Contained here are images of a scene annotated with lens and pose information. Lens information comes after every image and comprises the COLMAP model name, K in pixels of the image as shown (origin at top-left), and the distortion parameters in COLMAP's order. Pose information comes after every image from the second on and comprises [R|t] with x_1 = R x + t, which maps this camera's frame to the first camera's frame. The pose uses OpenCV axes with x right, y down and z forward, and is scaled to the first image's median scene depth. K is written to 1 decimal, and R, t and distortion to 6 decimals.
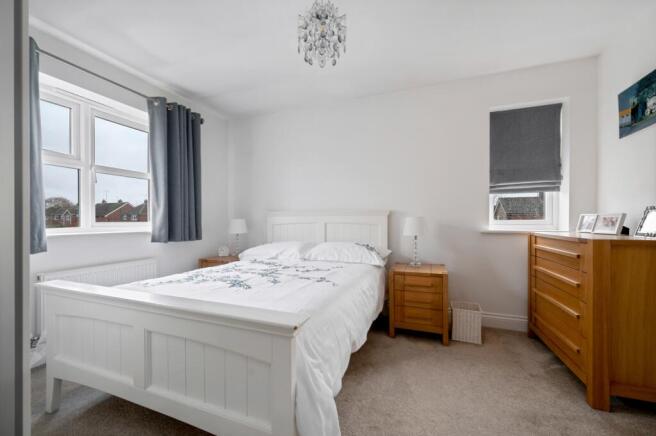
lens RADIAL K [[259.4, 0, 328.0], [0, 259.4, 218.0], [0, 0, 1]] dist [0.000209, -0.000104]
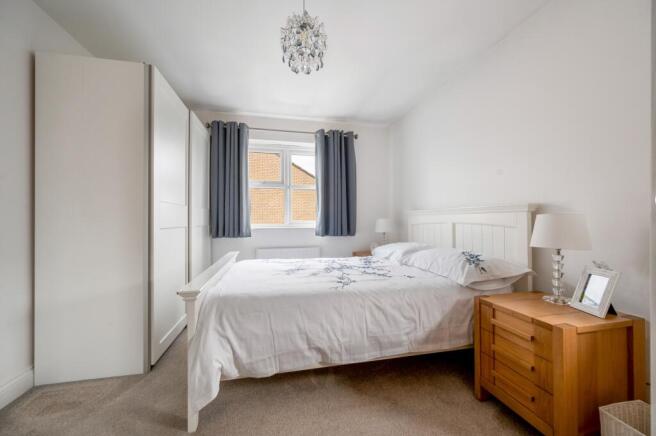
lens RADIAL K [[253.2, 0, 328.0], [0, 253.2, 218.0], [0, 0, 1]] dist [-0.000758, -0.000065]
pose [[0.561881, -0.006622, -0.827191, 0.461595], [0.010829, 0.999941, -0.000649, 0.000042], [0.827147, -0.008592, 0.561920, 0.270058]]
